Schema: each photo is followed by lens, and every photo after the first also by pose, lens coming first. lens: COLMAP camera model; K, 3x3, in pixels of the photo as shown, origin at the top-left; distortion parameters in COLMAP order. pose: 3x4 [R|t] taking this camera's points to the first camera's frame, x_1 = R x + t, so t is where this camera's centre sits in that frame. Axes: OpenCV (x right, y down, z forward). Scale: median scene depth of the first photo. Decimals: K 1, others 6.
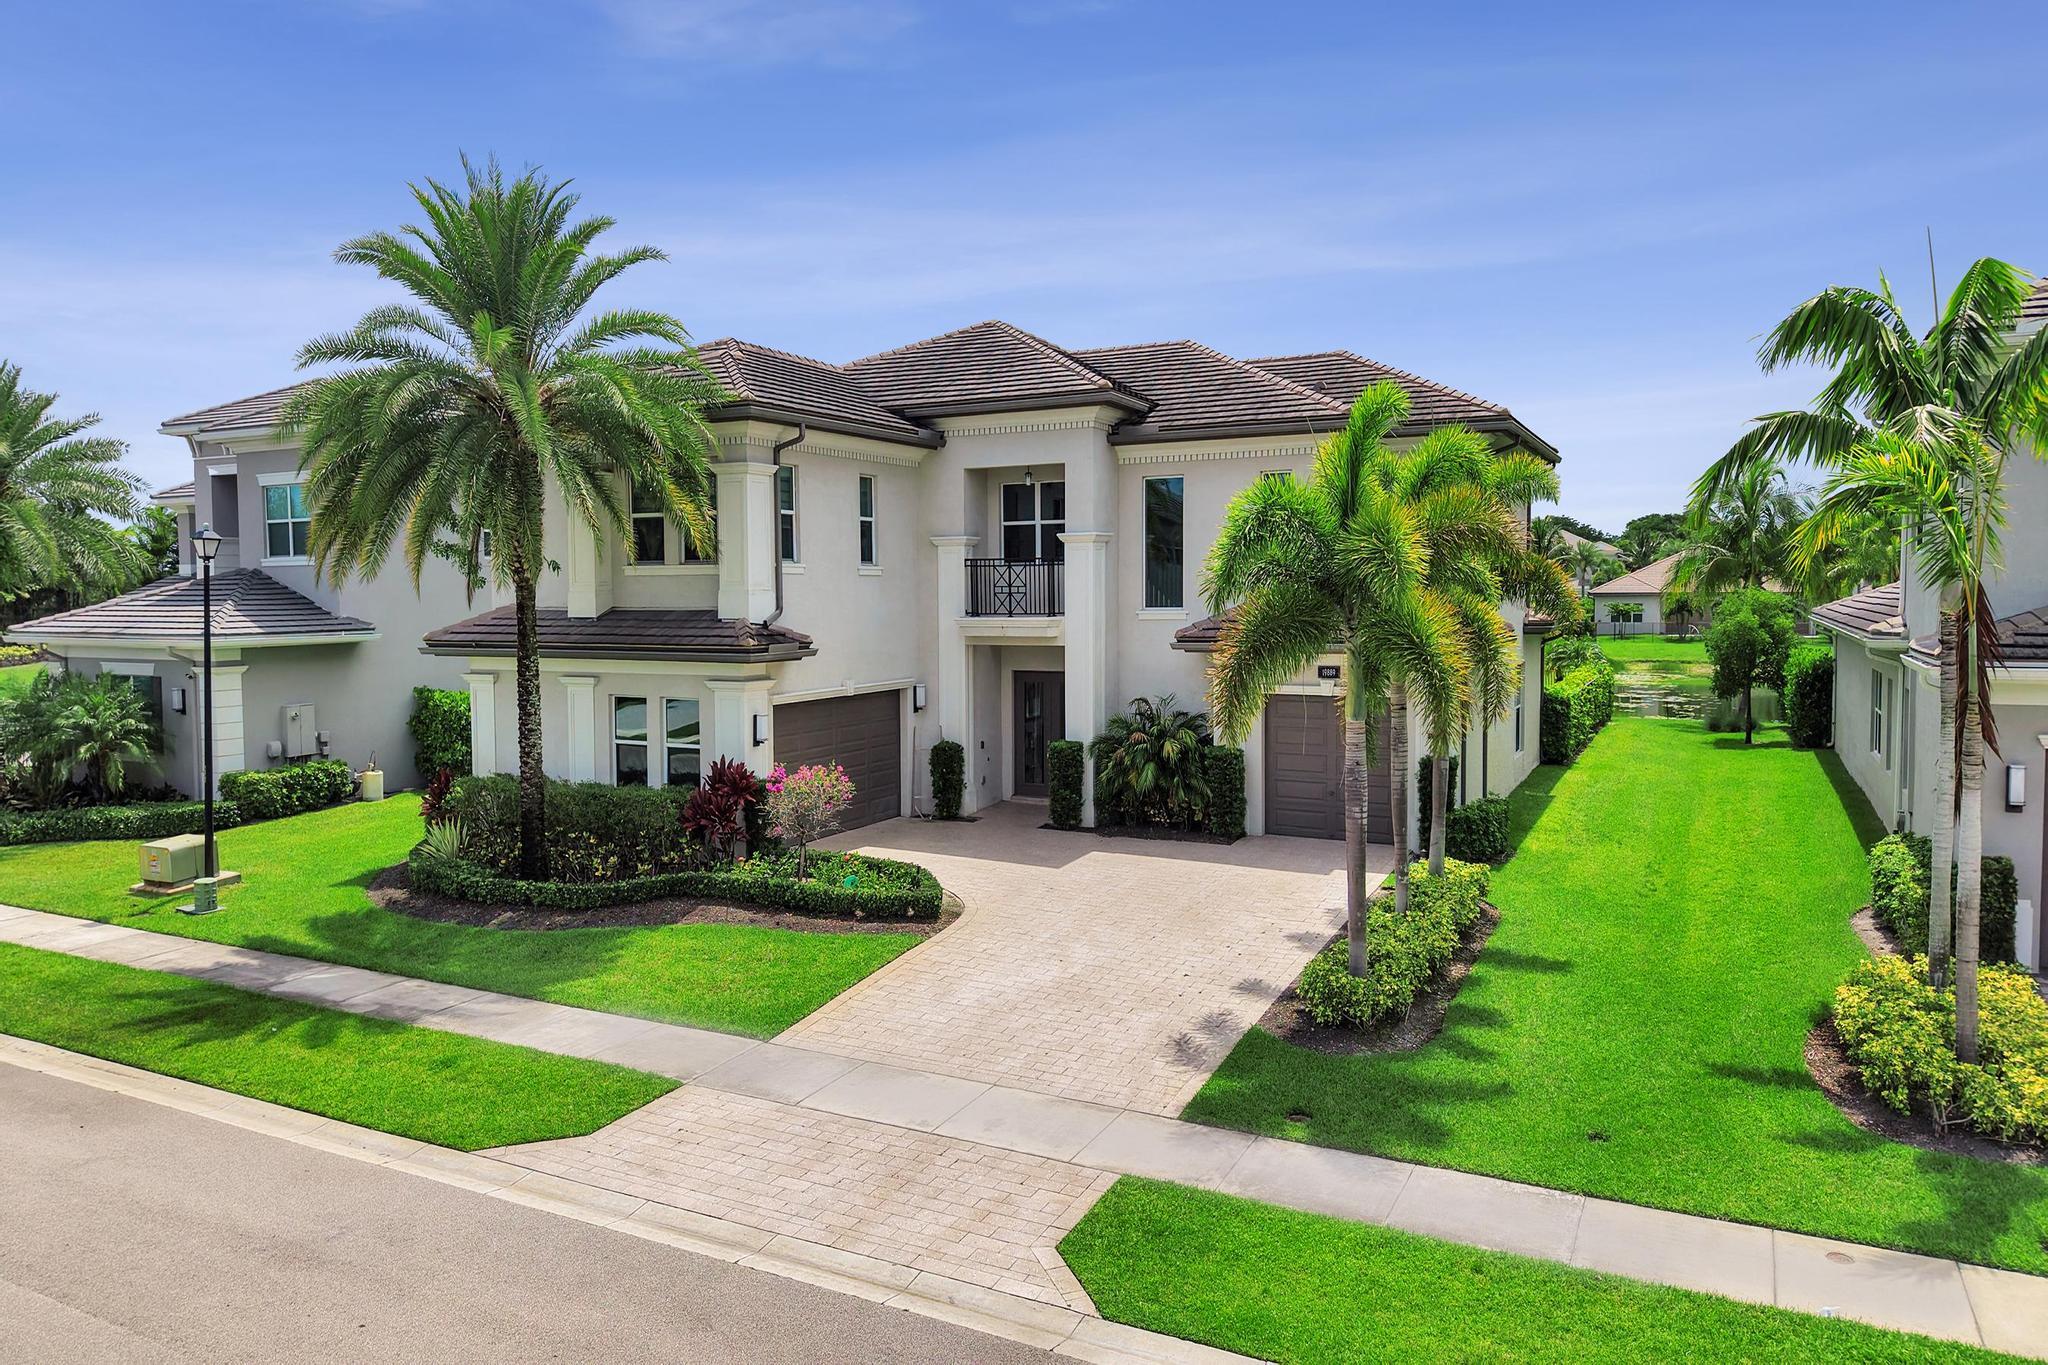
lens RADIAL K [[1361.2, 0, 1027.8], [0, 1361.2, 678.7], [0, 0, 1]] dist [0.047762, -0.047805]
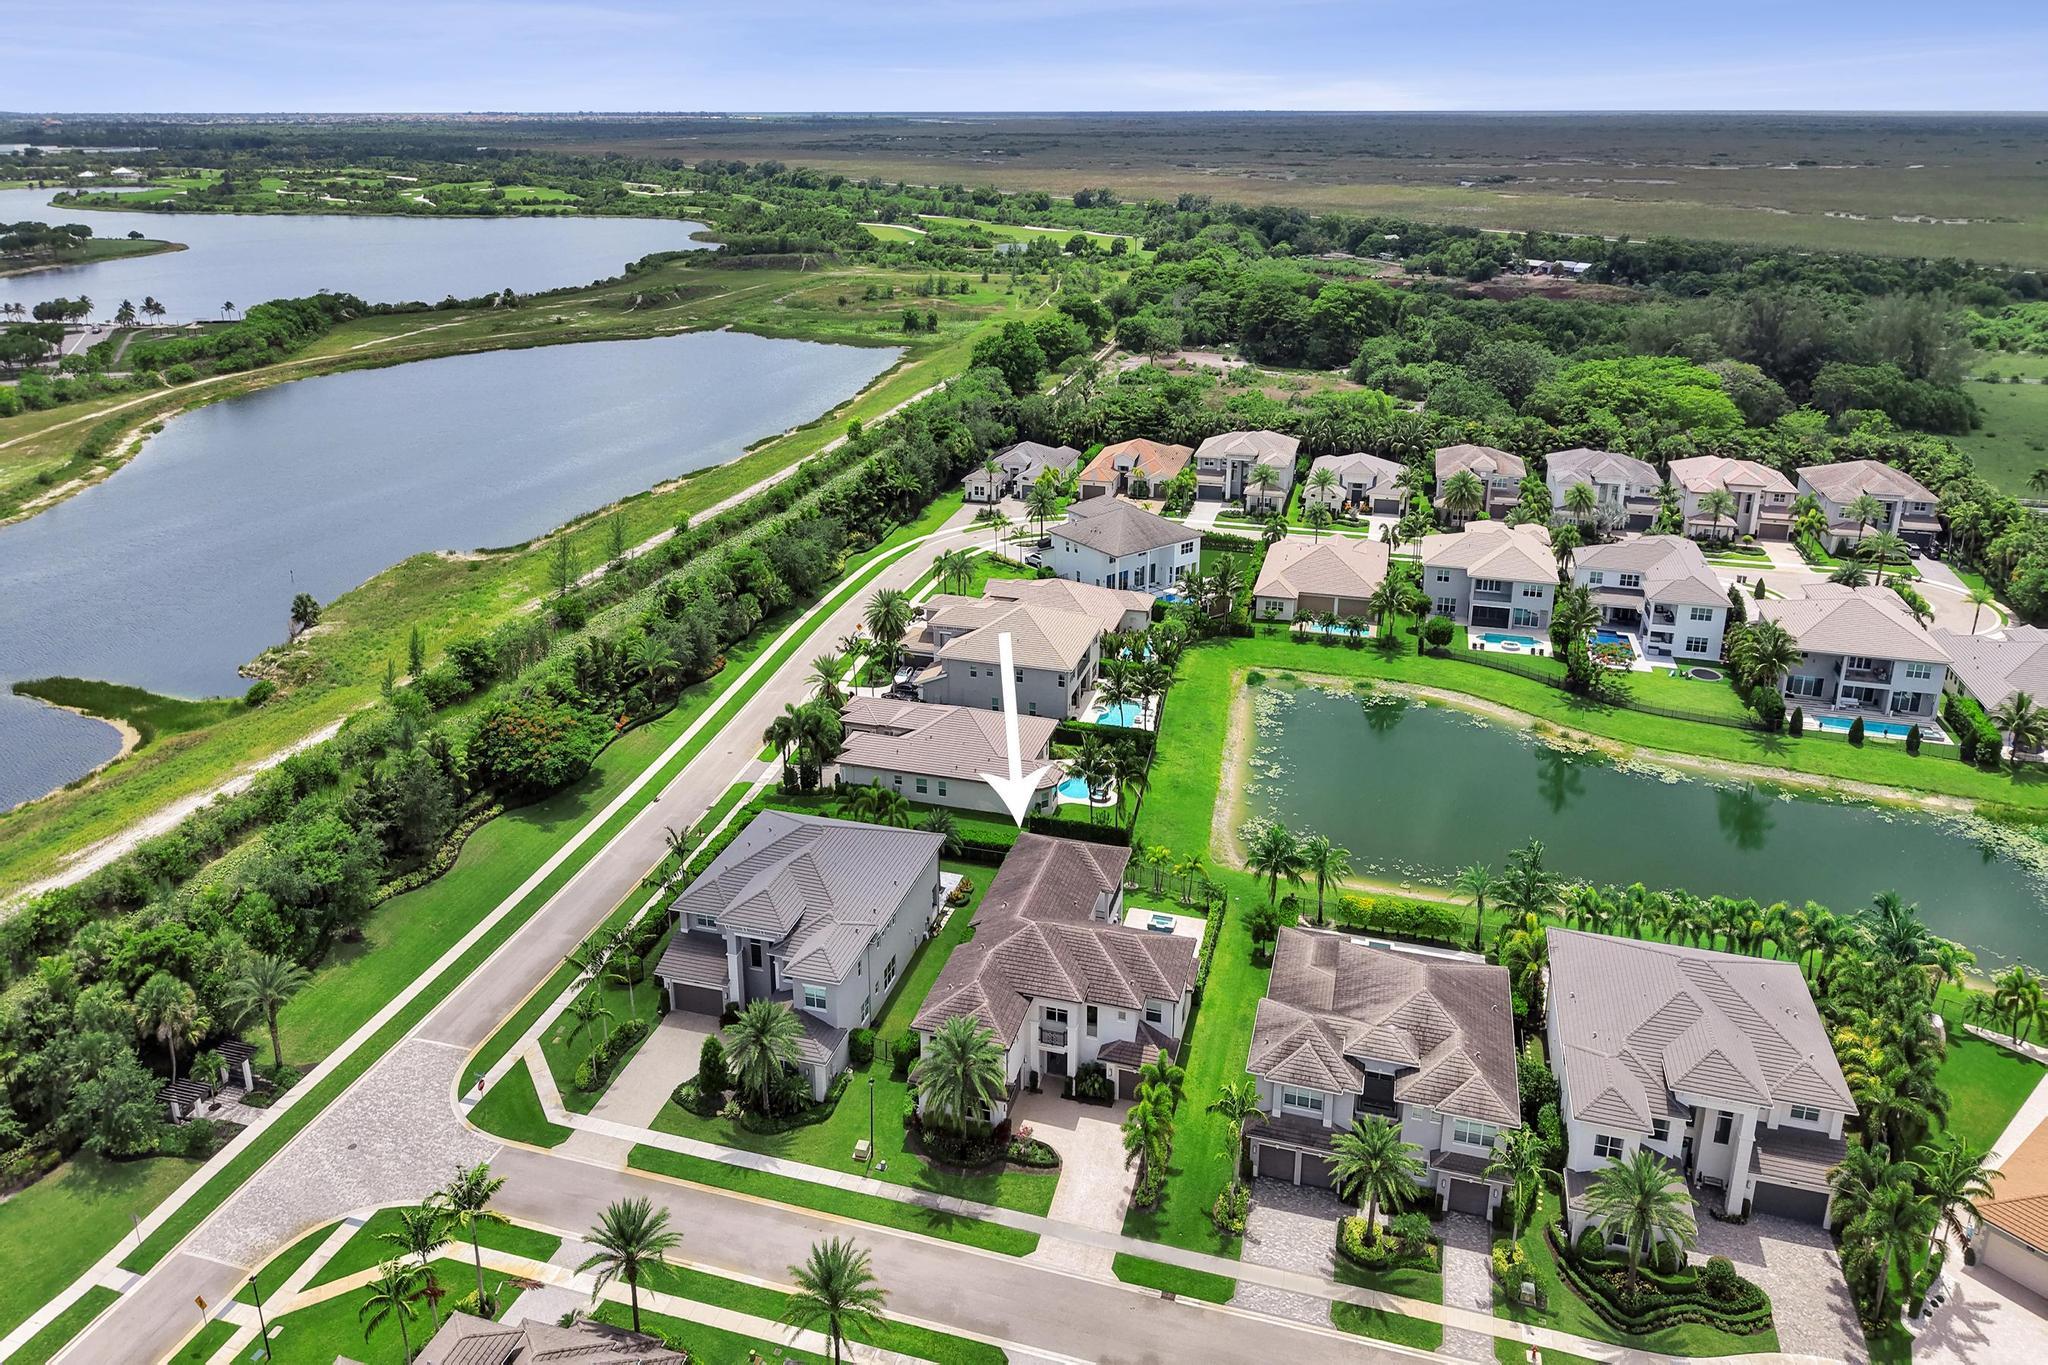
lens RADIAL K [[1397.5, 0, 1027.6], [0, 1397.5, 511.5], [0, 0, 1]] dist [0.014531, -0.008699]
pose [[0.981226, -0.044861, 0.187569, -1.238963], [0.002772, 0.975750, 0.218870, -3.910276], [-0.192839, -0.214241, 0.957556, -3.977000]]
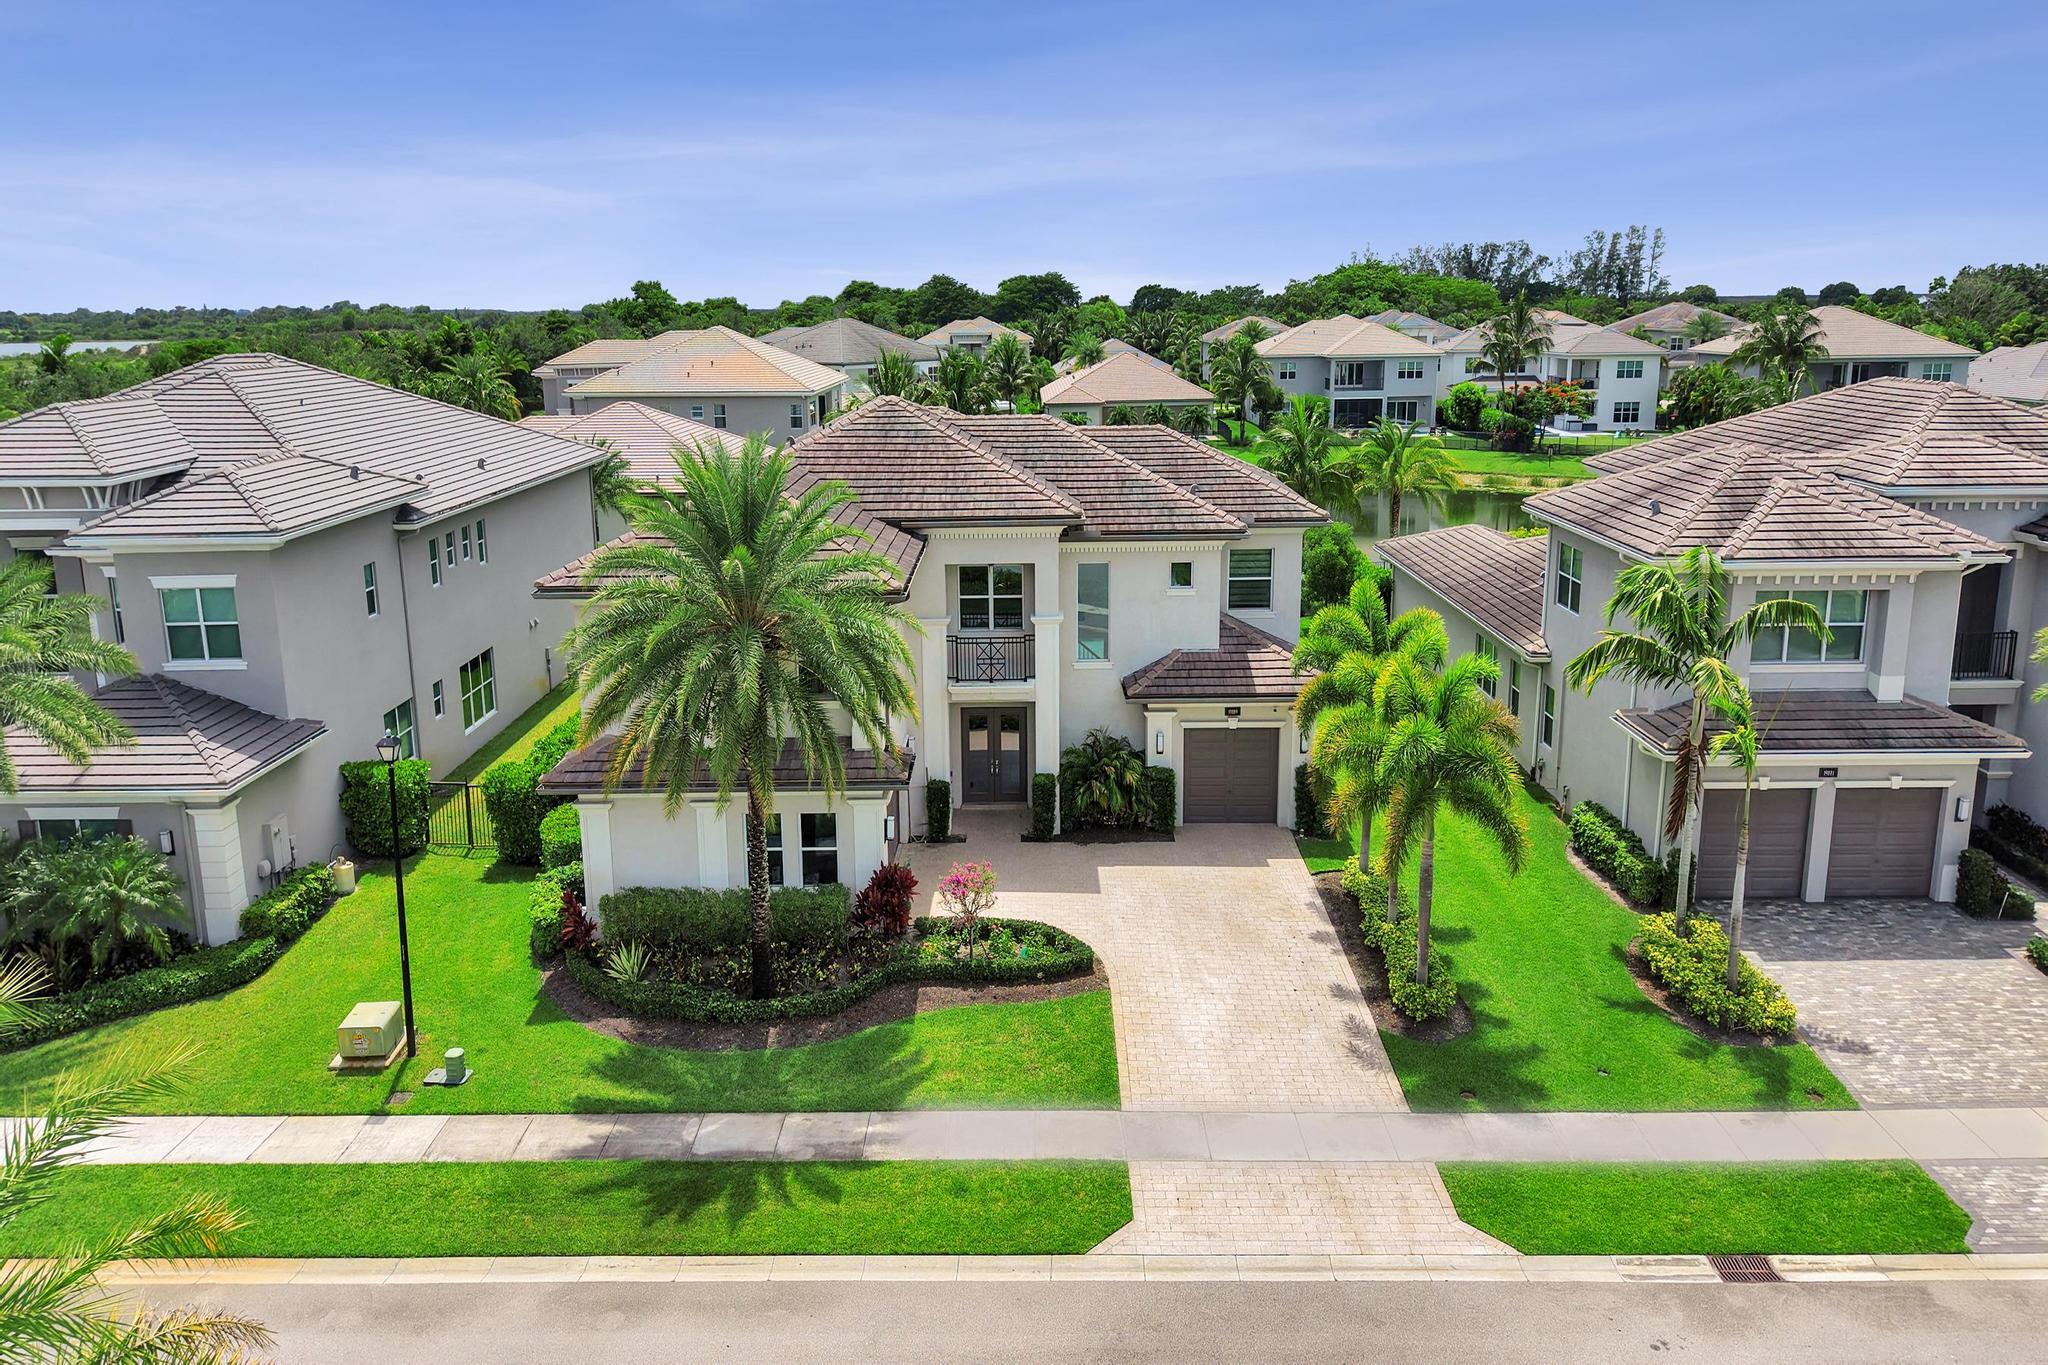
lens RADIAL K [[1378.4, 0, 1028.9], [0, 1378.4, 571.7], [0, 0, 1]] dist [0.024087, -0.018866]
pose [[0.892919, -0.087338, 0.441664, -0.902819], [0.032635, 0.990979, 0.129985, -0.524479], [-0.449032, -0.101652, 0.887715, -0.245369]]
